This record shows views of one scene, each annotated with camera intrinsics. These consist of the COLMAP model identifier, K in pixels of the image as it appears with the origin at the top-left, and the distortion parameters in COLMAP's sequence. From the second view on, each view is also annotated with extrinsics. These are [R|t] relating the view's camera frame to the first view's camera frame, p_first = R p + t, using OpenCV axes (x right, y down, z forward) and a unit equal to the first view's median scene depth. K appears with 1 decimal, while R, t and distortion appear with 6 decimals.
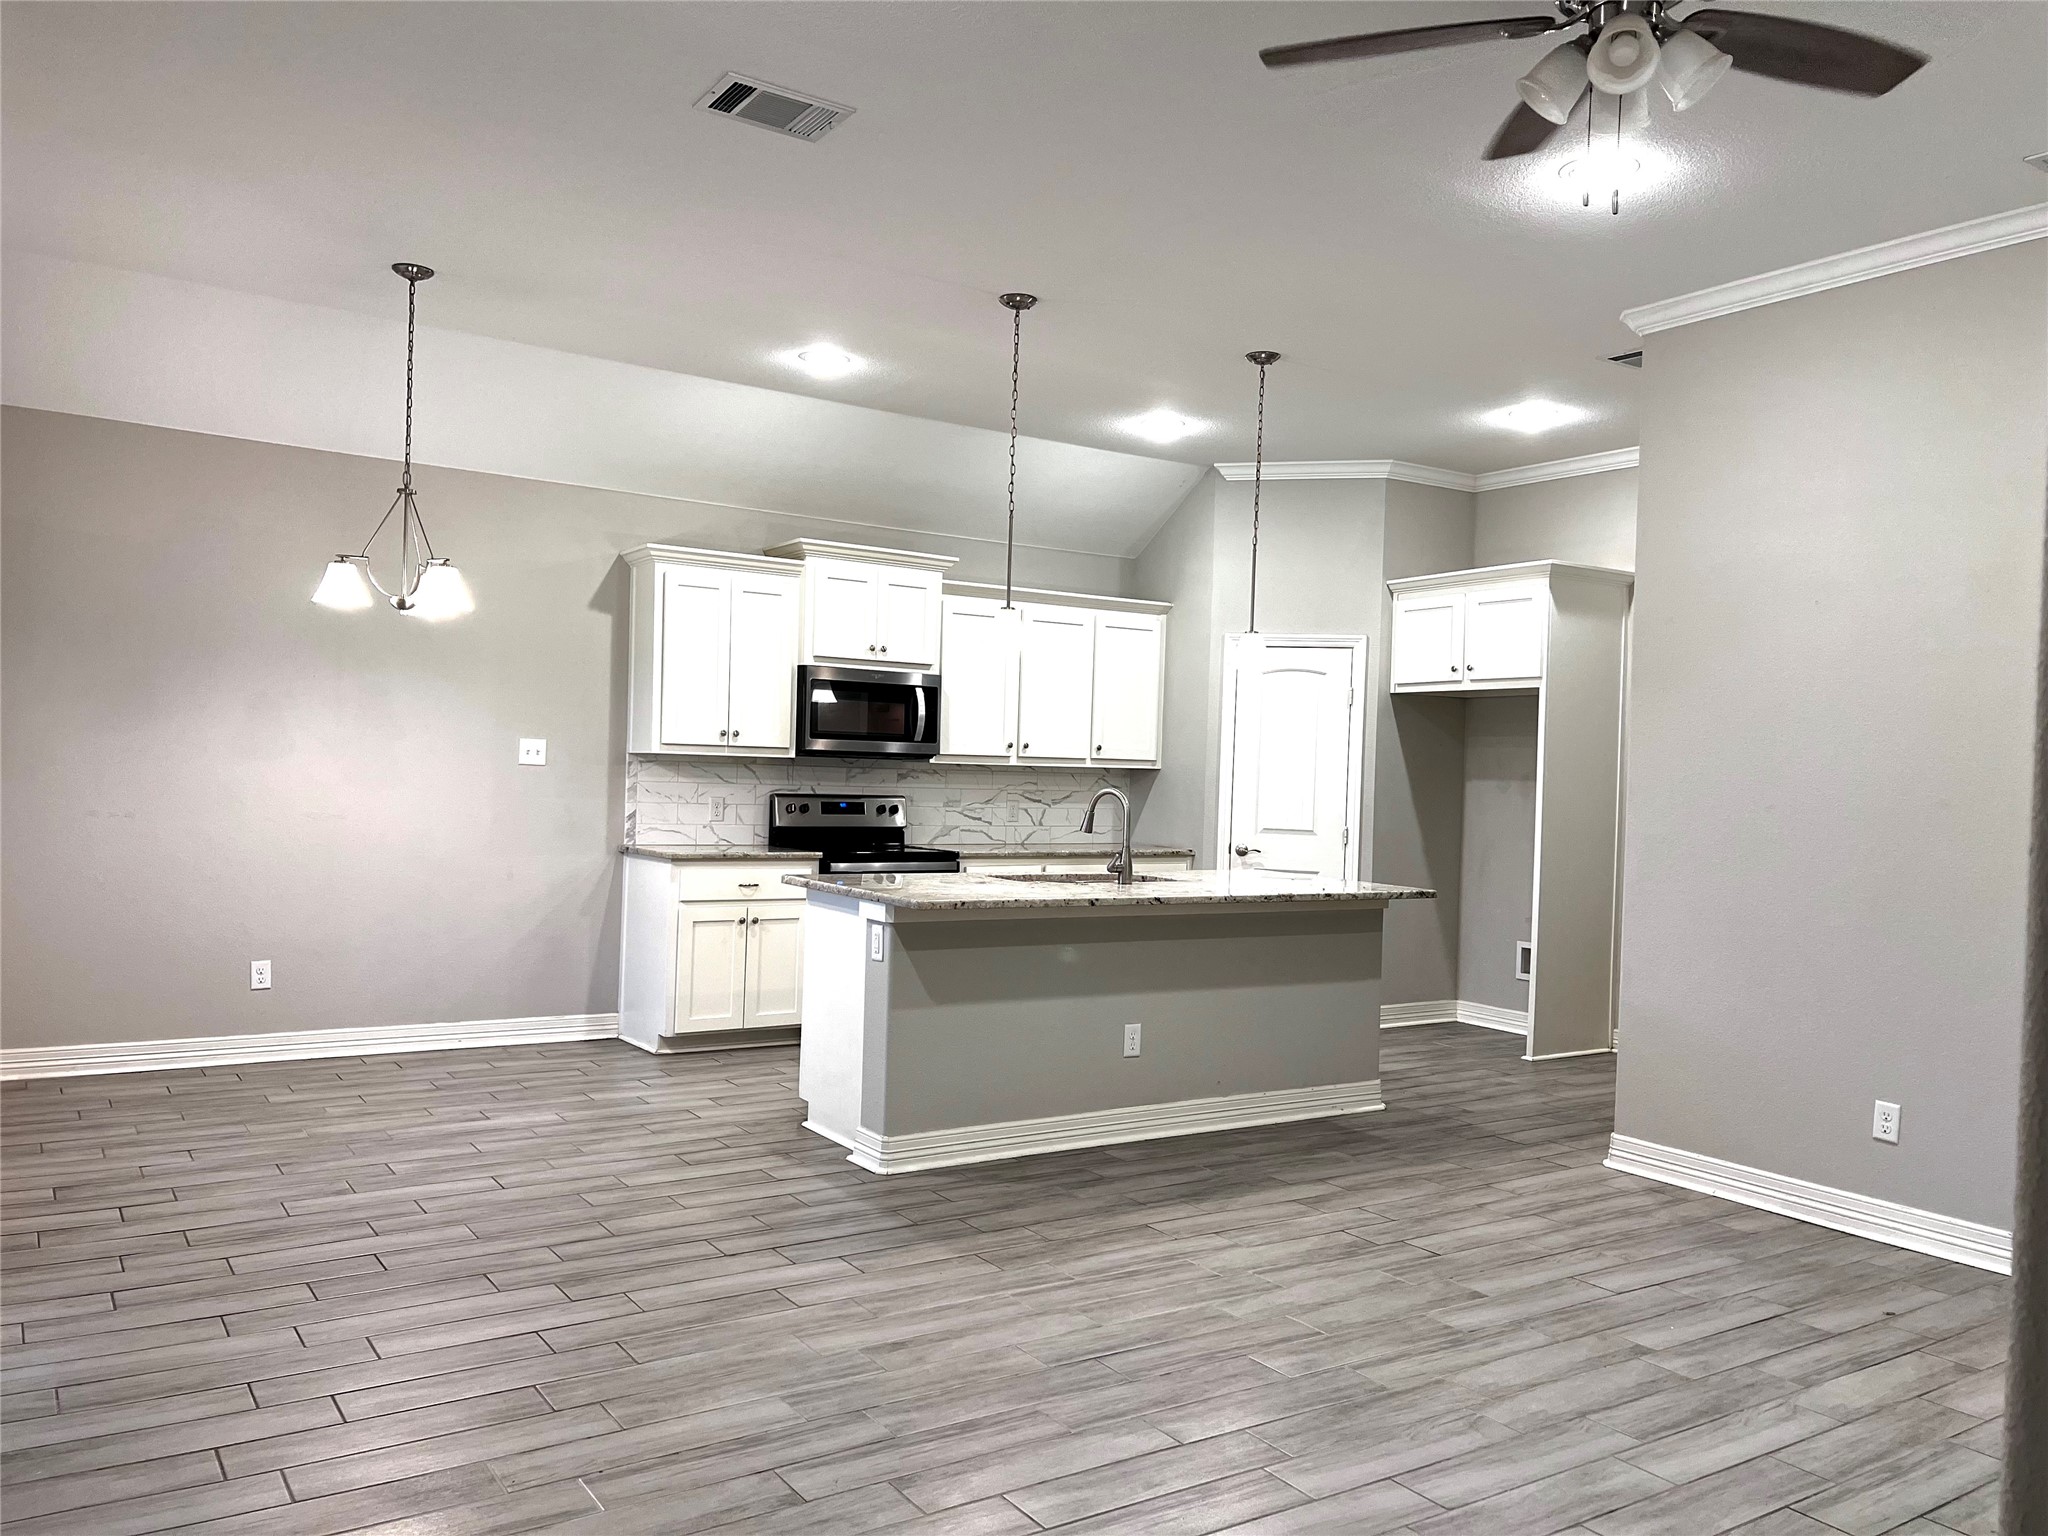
lens RADIAL K [[1538.0, 0, 1034.1], [0, 1538.0, 777.3], [0, 0, 1]] dist [0.061384, -0.073437]
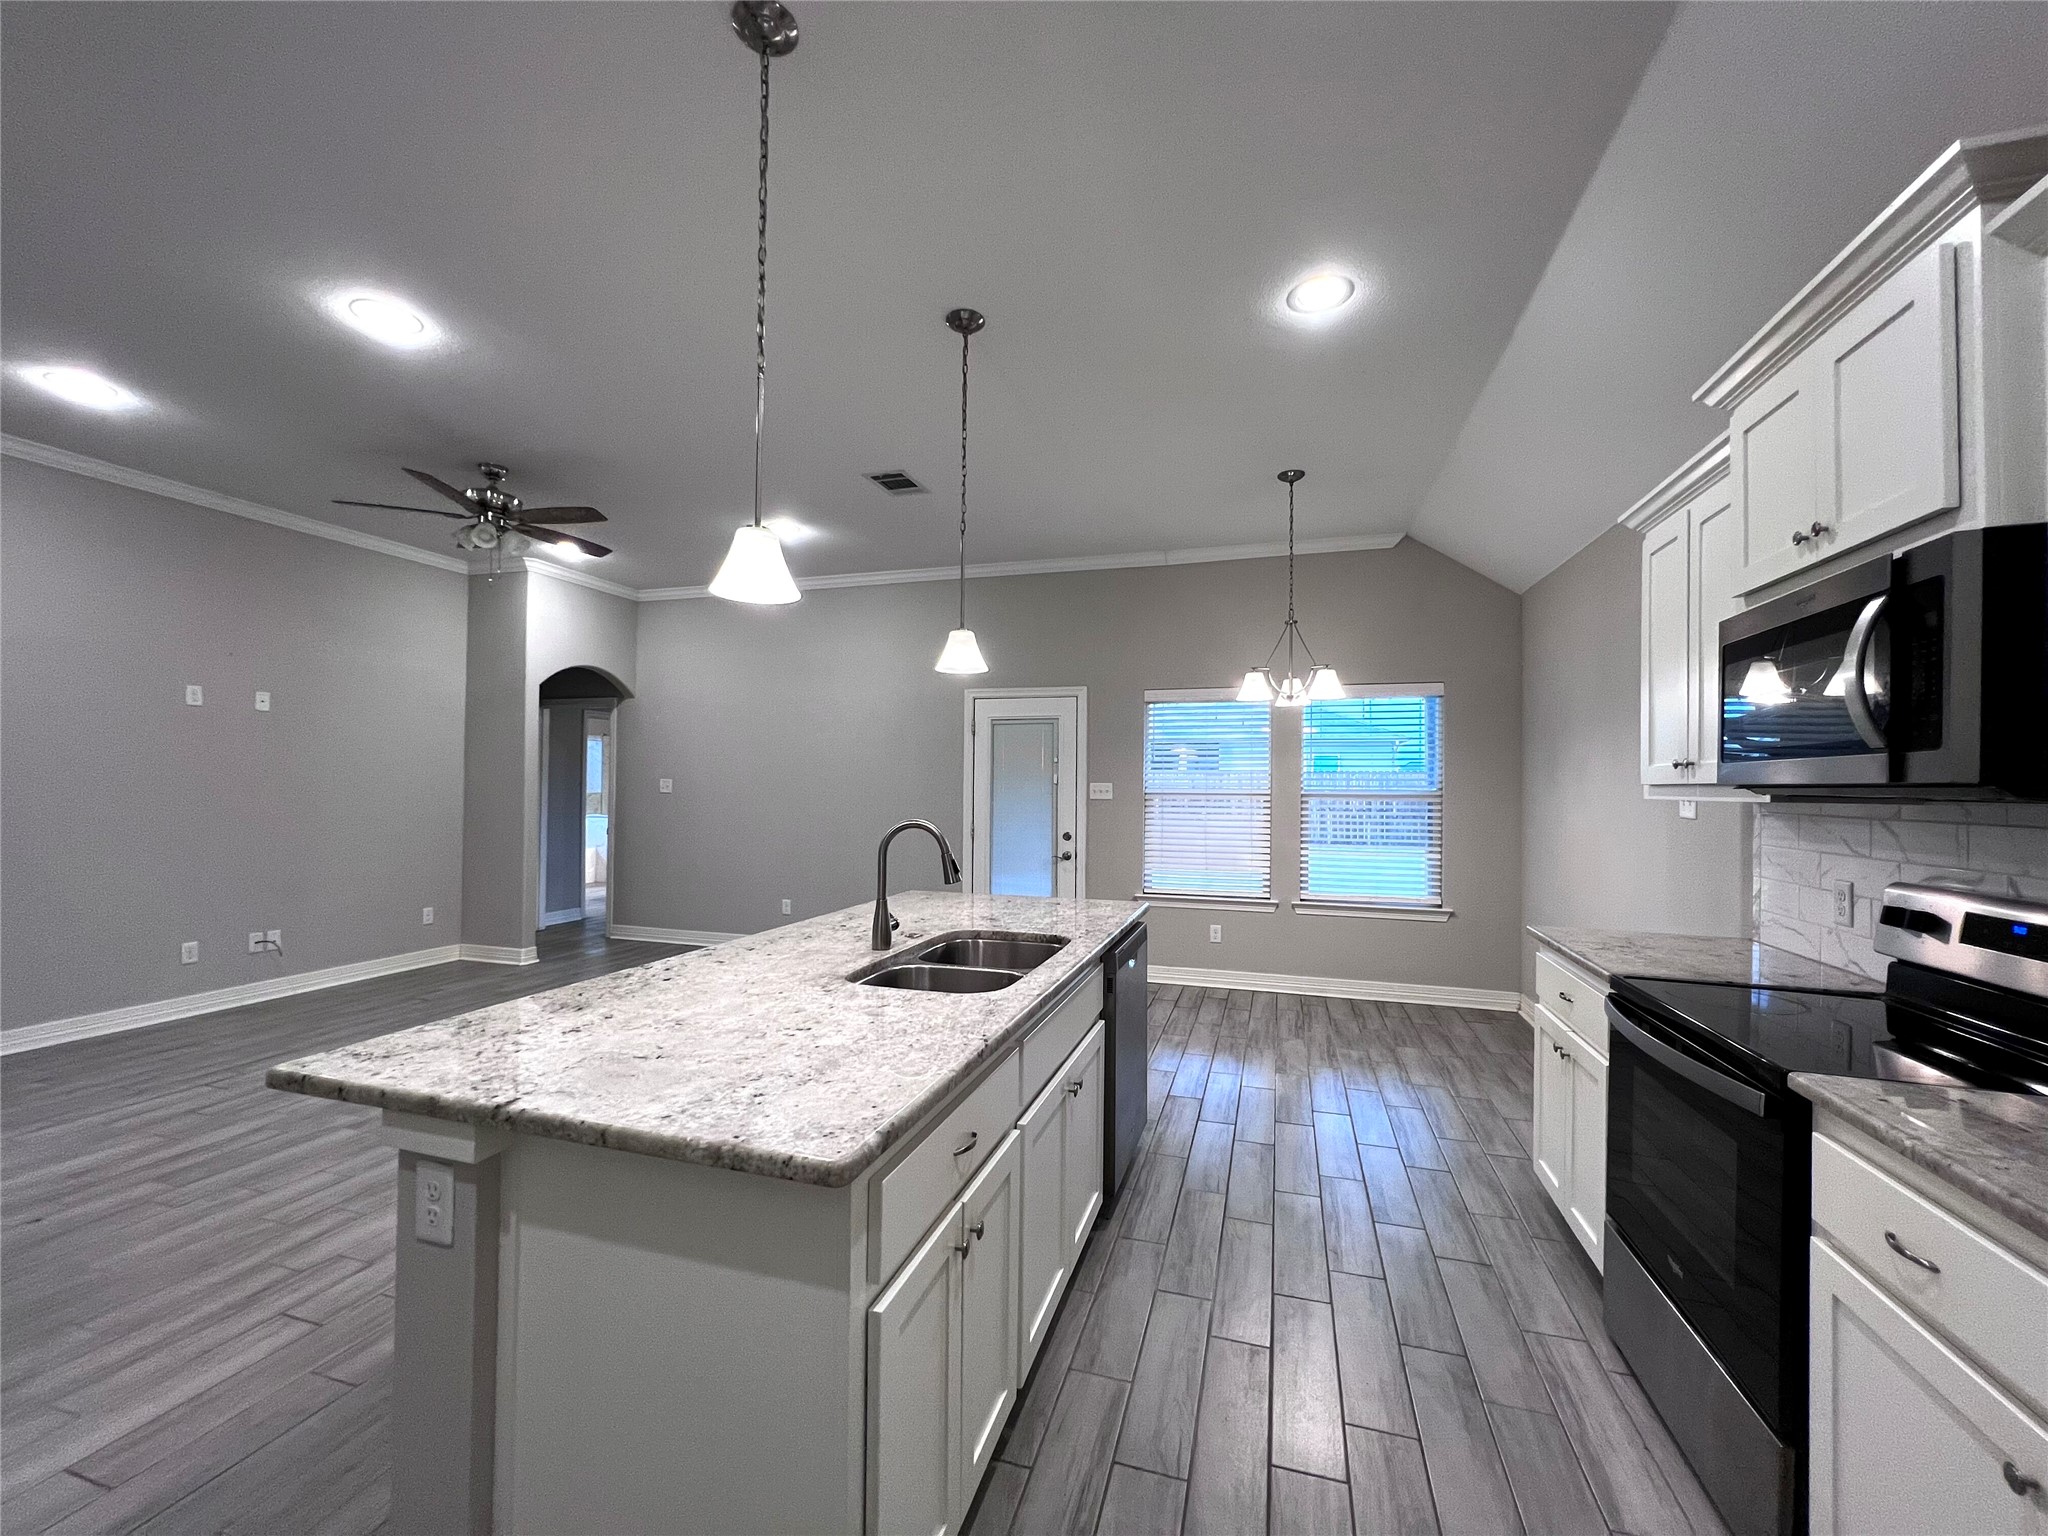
lens RADIAL K [[816.1, 0, 1029.4], [0, 816.1, 773.8], [0, 0, 1]] dist [-0.002535, 0.000727]
pose [[-0.775136, -0.050305, -0.629788, 0.216357], [-0.040872, 0.998730, -0.029470, -0.004602], [0.630470, 0.002897, -0.776208, 1.144003]]
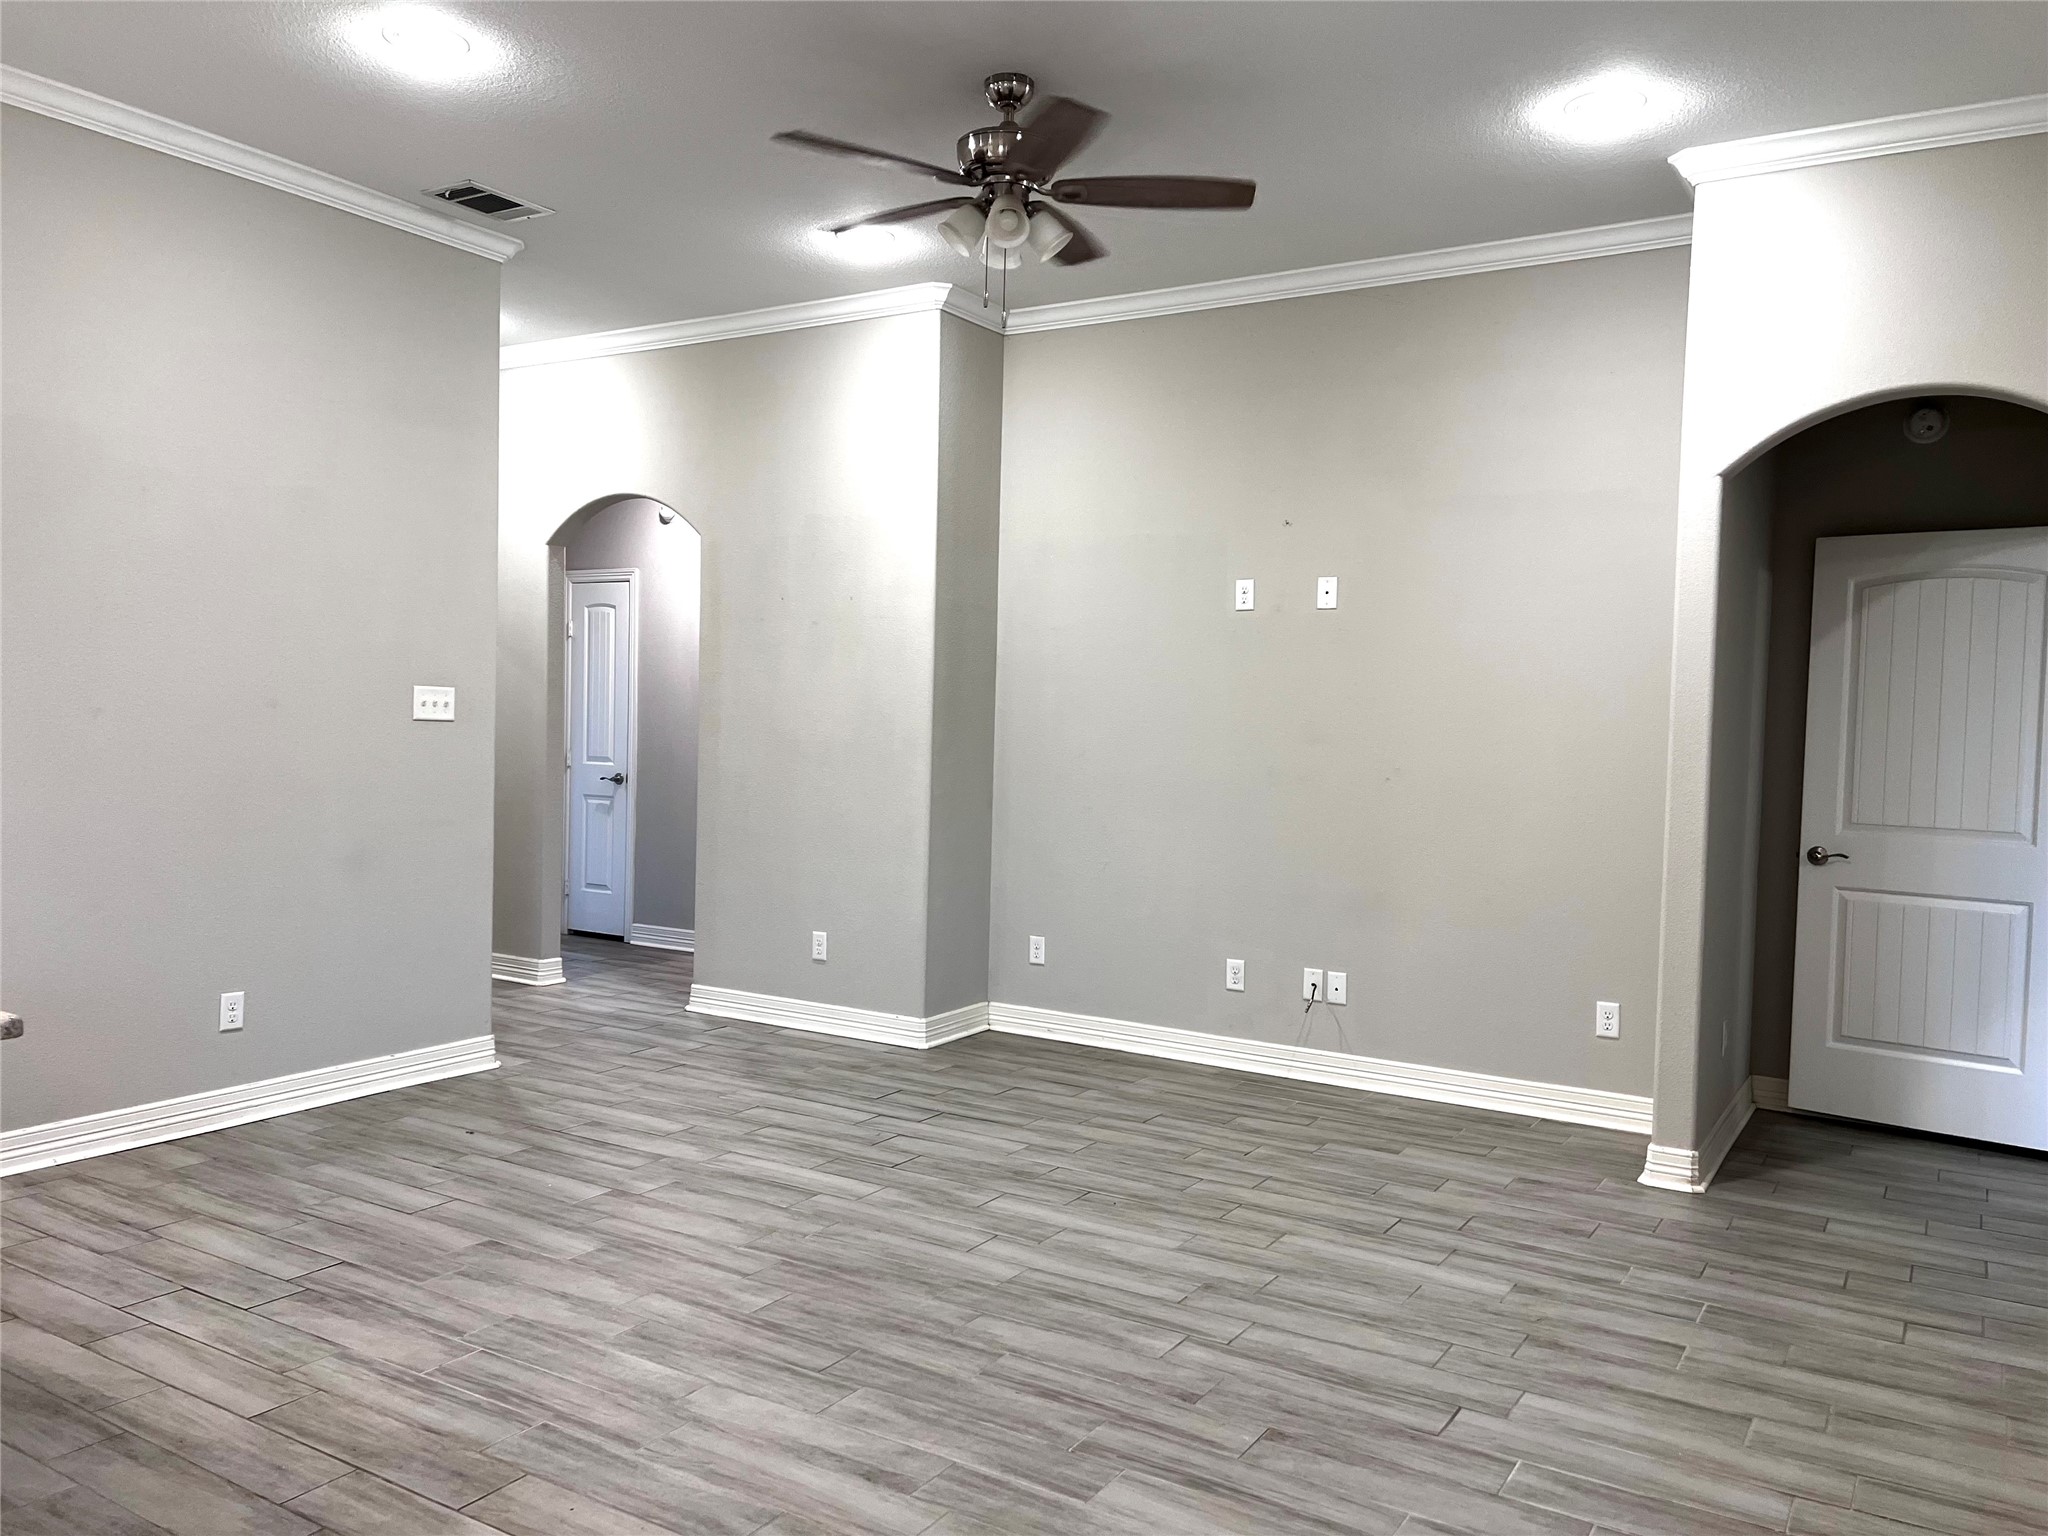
lens RADIAL K [[1538.0, 0, 1024.8], [0, 1538.0, 781.3], [0, 0, 1]] dist [0.061384, -0.073437]
pose [[-0.409994, -0.083168, 0.908289, -0.407280], [-0.032723, 0.996534, 0.076478, -0.018982], [-0.911501, 0.001633, -0.411294, 0.645457]]
